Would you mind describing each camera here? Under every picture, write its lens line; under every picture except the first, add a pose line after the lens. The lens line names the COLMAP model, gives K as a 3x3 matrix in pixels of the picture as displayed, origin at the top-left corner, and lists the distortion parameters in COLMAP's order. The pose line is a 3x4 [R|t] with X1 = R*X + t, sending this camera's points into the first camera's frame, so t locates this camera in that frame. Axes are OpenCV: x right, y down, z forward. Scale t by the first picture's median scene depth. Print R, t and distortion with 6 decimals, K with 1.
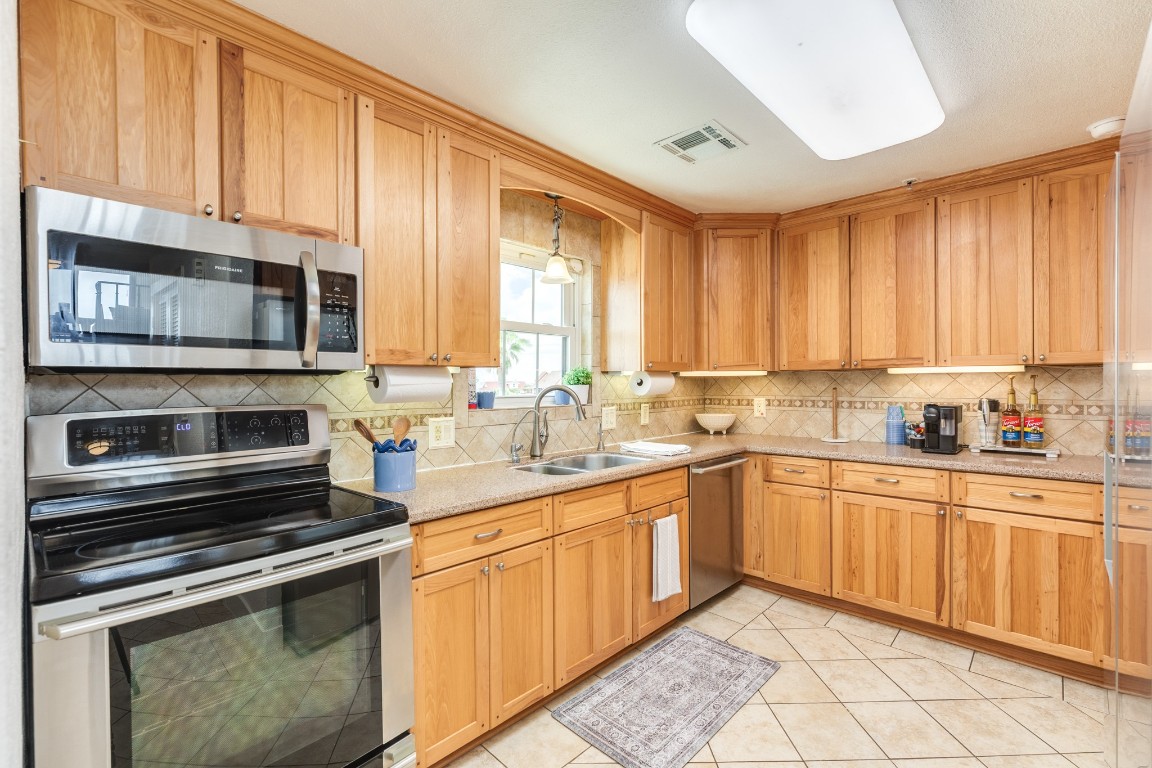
lens RADIAL K [[513.1, 0, 573.0], [0, 513.1, 386.8], [0, 0, 1]] dist [0.004284, -0.000736]
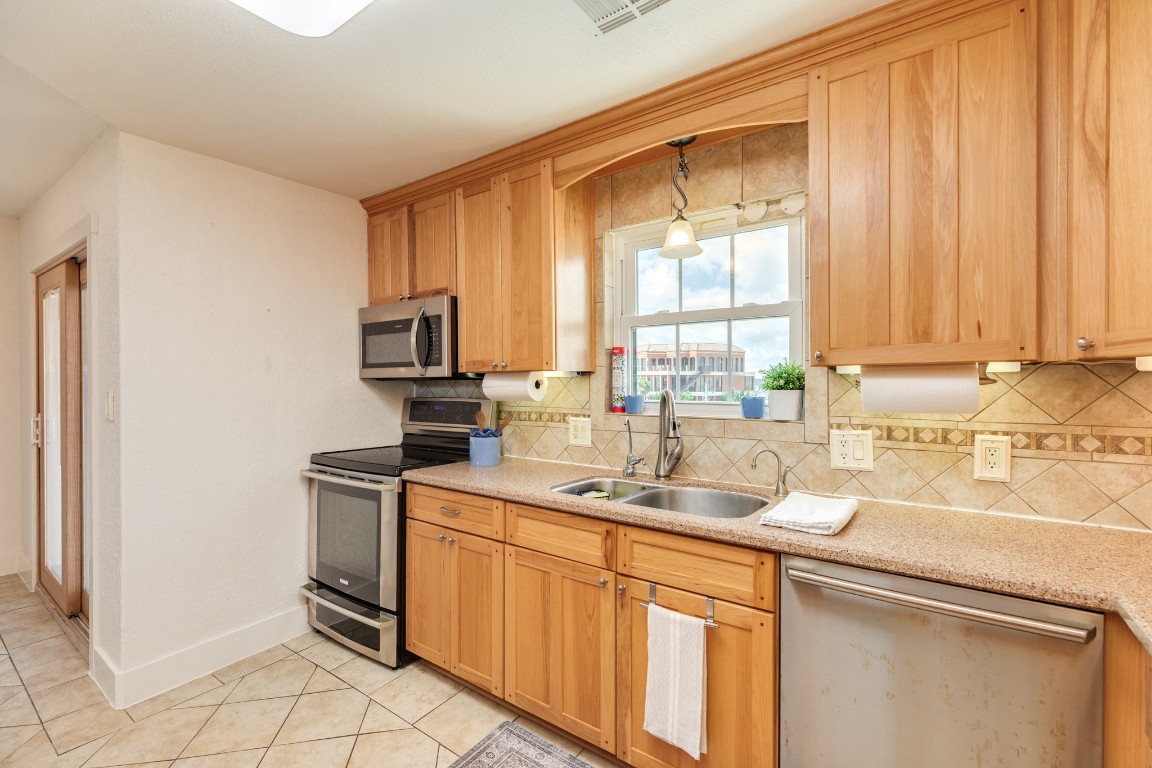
lens RADIAL K [[513.1, 0, 573.6], [0, 513.1, 386.0], [0, 0, 1]] dist [0.004284, -0.000736]
pose [[0.128713, 0.011513, -0.991615, 0.755754], [-0.007600, 0.999915, 0.010623, -0.016466], [0.991653, 0.006169, 0.128789, 0.794919]]
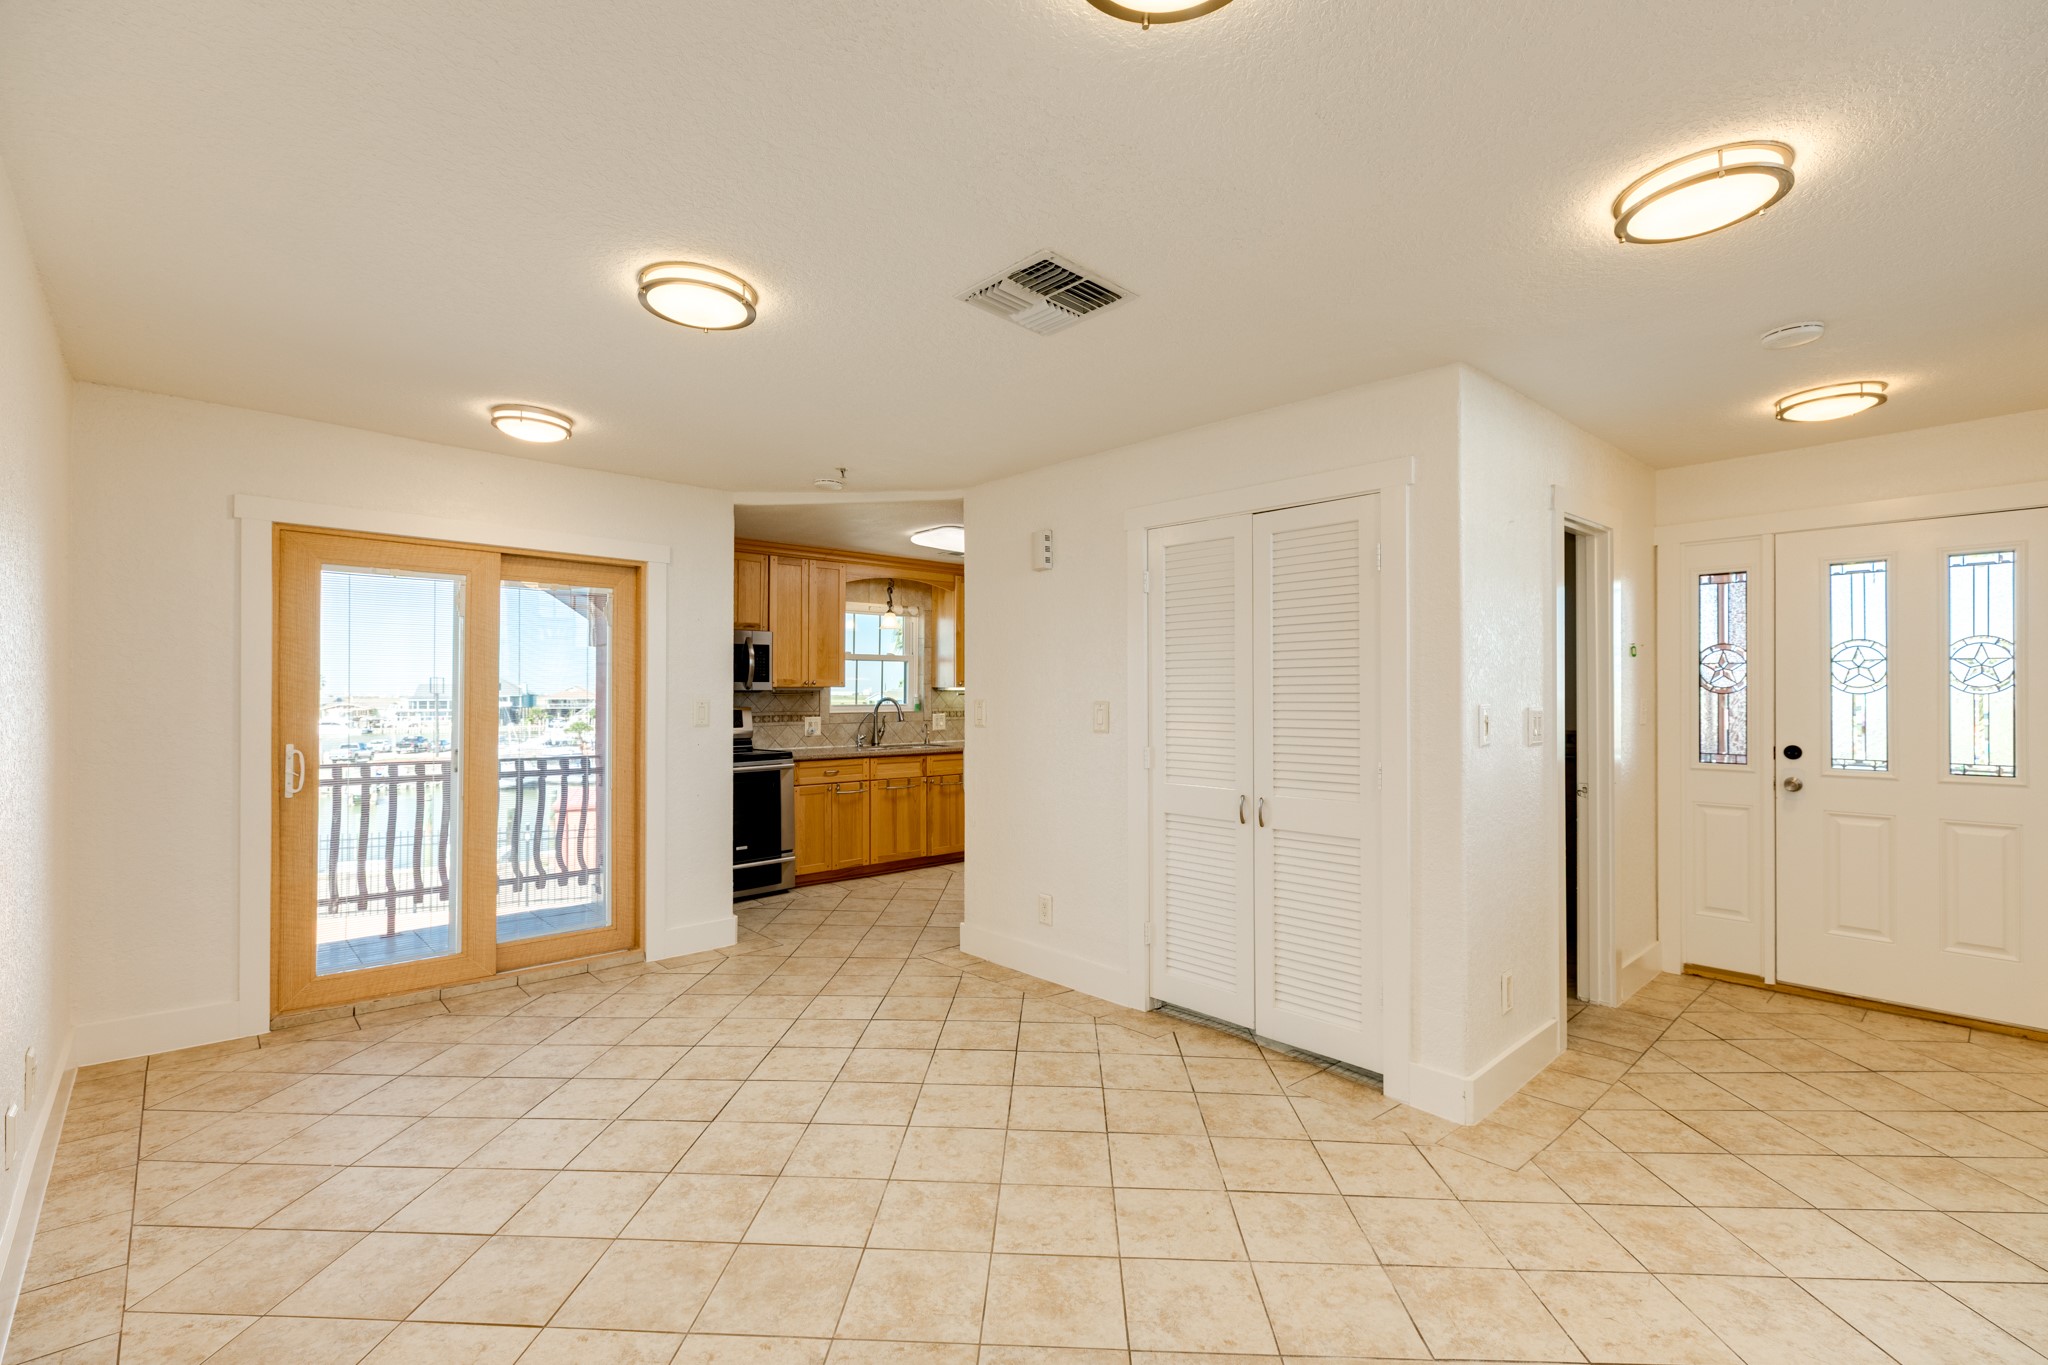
lens RADIAL K [[912.2, 0, 1015.6], [0, 912.2, 686.8], [0, 0, 1]] dist [0.004284, -0.000736]
pose [[0.997480, 0.004611, -0.070798, 0.558578], [-0.005722, 0.999864, -0.015494, 0.005293], [0.070717, 0.015860, 0.997370, -1.745991]]
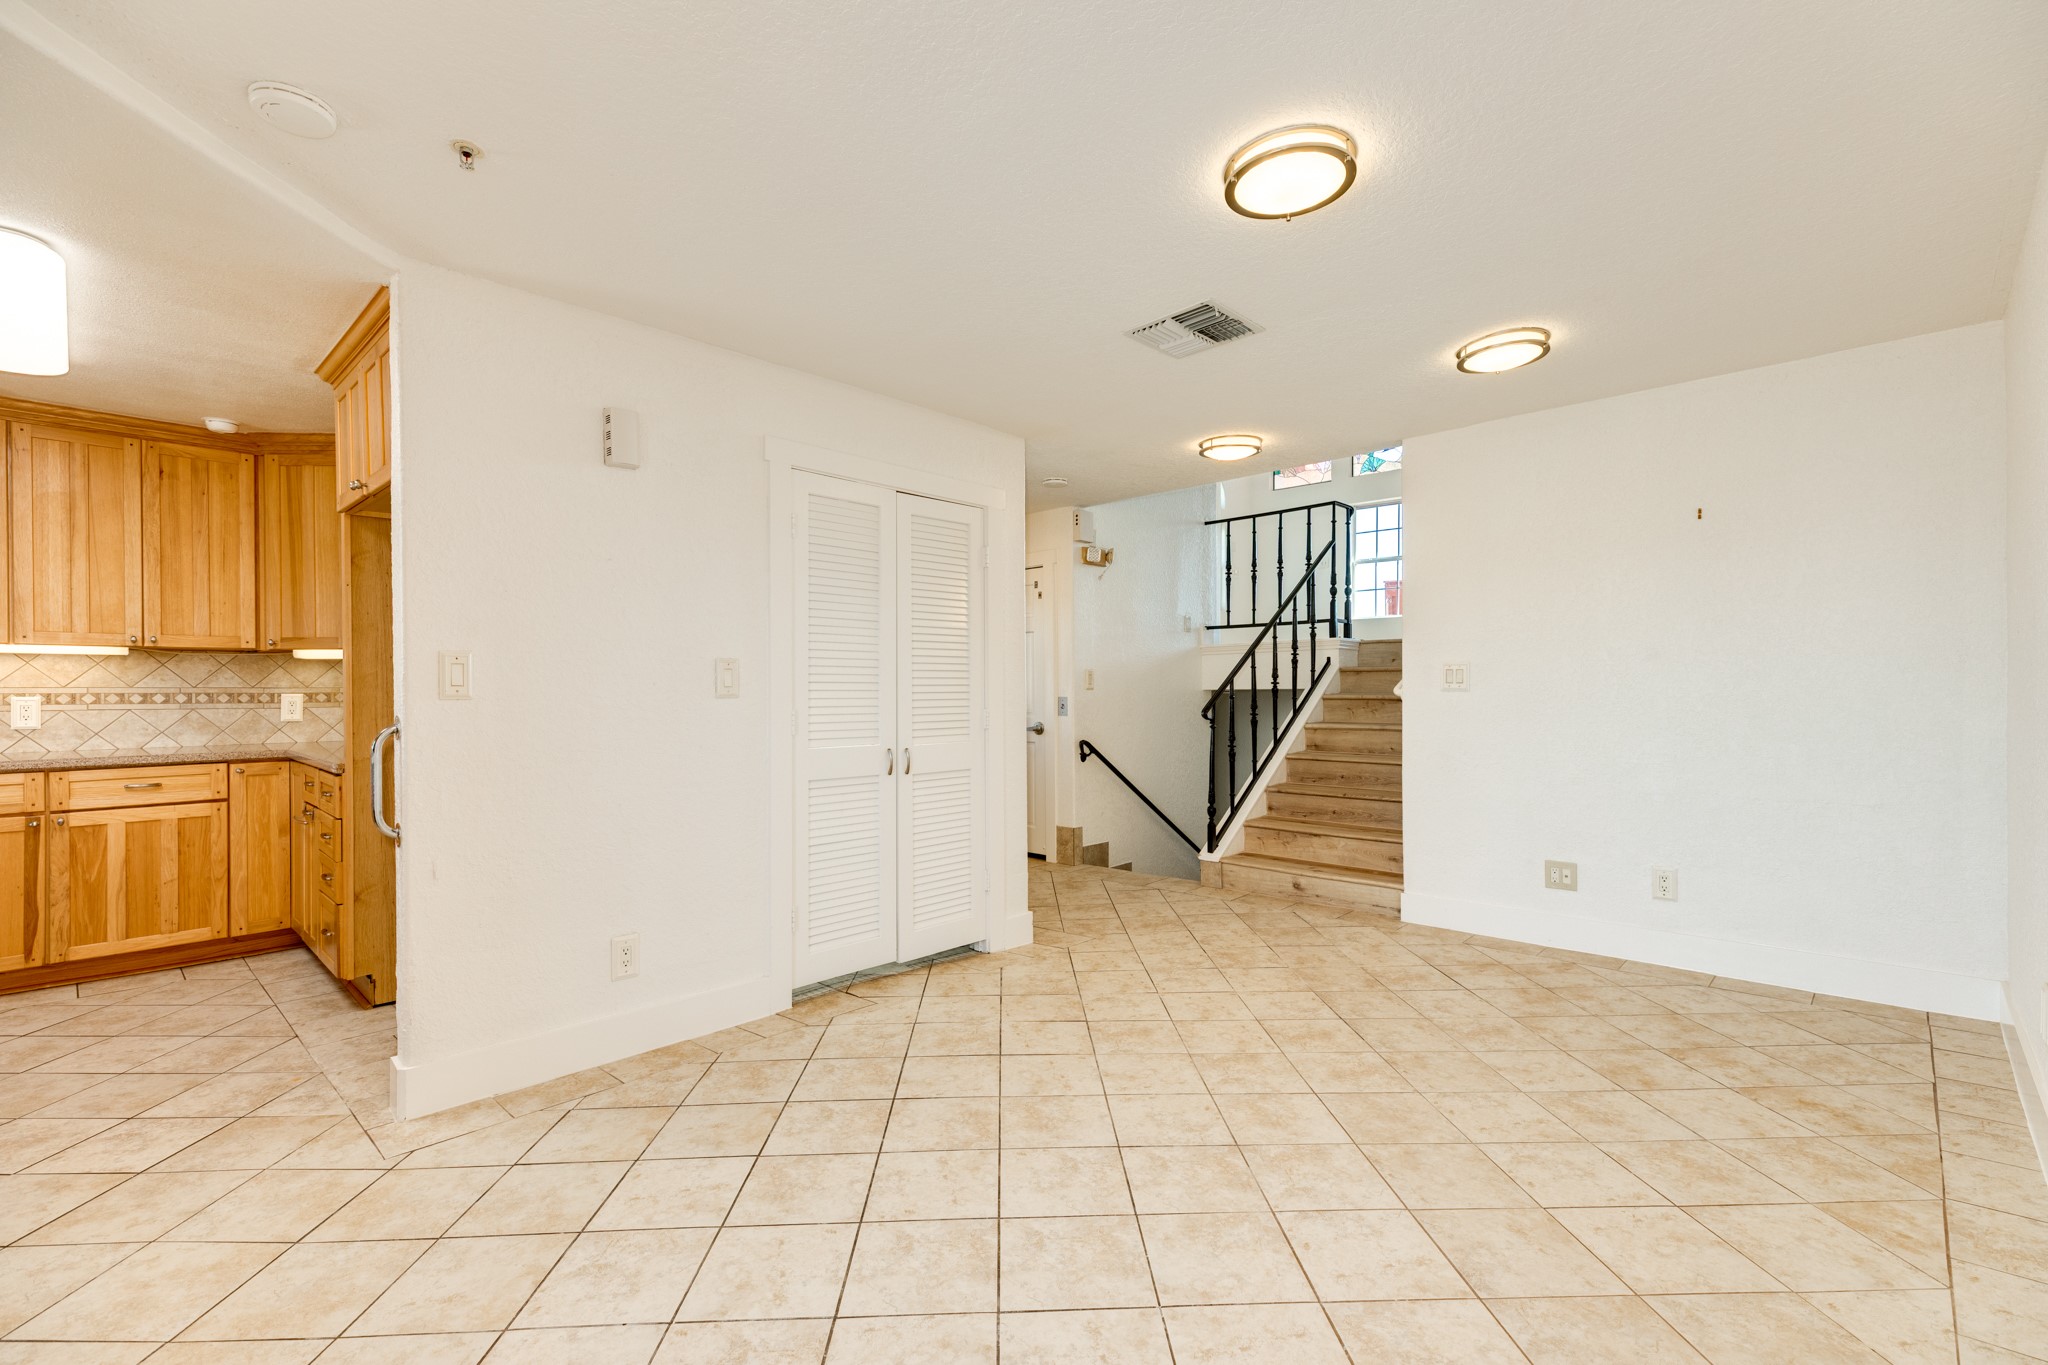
lens RADIAL K [[912.2, 0, 1028.9], [0, 912.2, 690.4], [0, 0, 1]] dist [0.004284, -0.000736]
pose [[-0.001200, 0.007658, 0.999970, -0.708329], [0.013512, 0.999880, -0.007641, 0.066226], [-0.999908, 0.013502, -0.001304, -0.547949]]
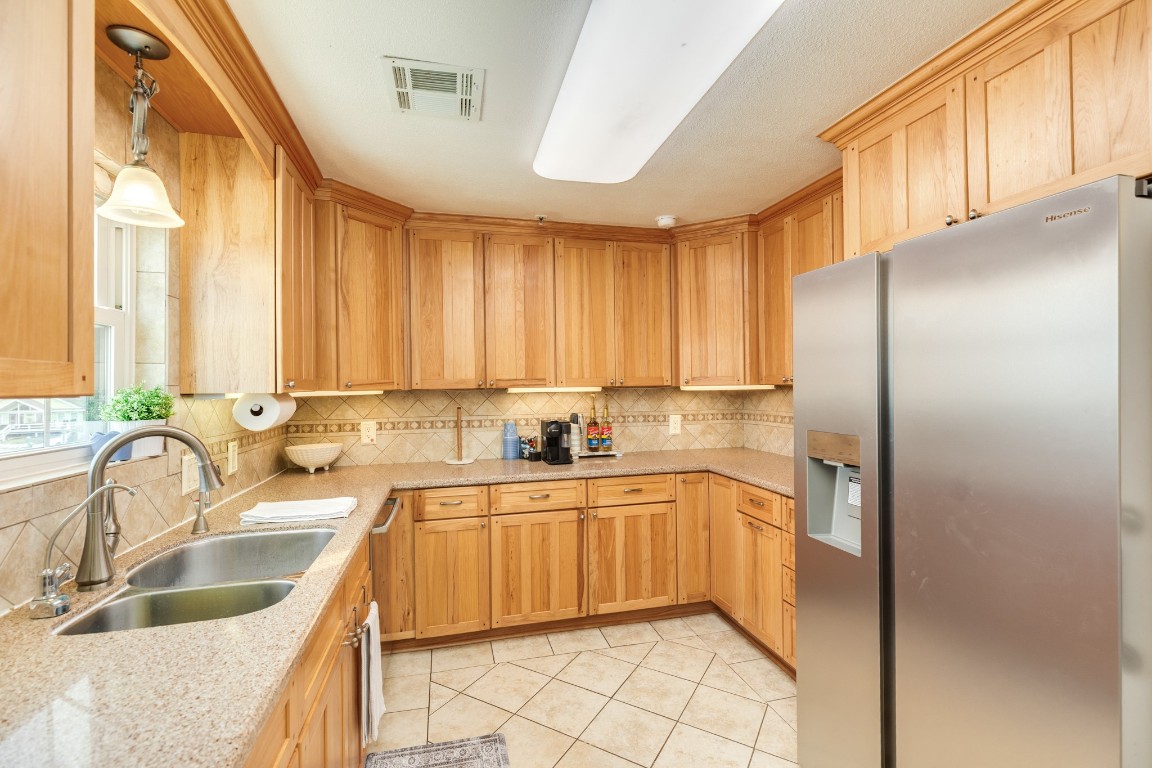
lens RADIAL K [[513.1, 0, 573.3], [0, 513.1, 386.8], [0, 0, 1]] dist [0.004284, -0.000736]
pose [[0.529231, 0.000085, 0.848478, -0.252366], [0.015371, 0.999835, -0.009687, -0.031527], [-0.848339, 0.018168, 0.529142, 0.406072]]
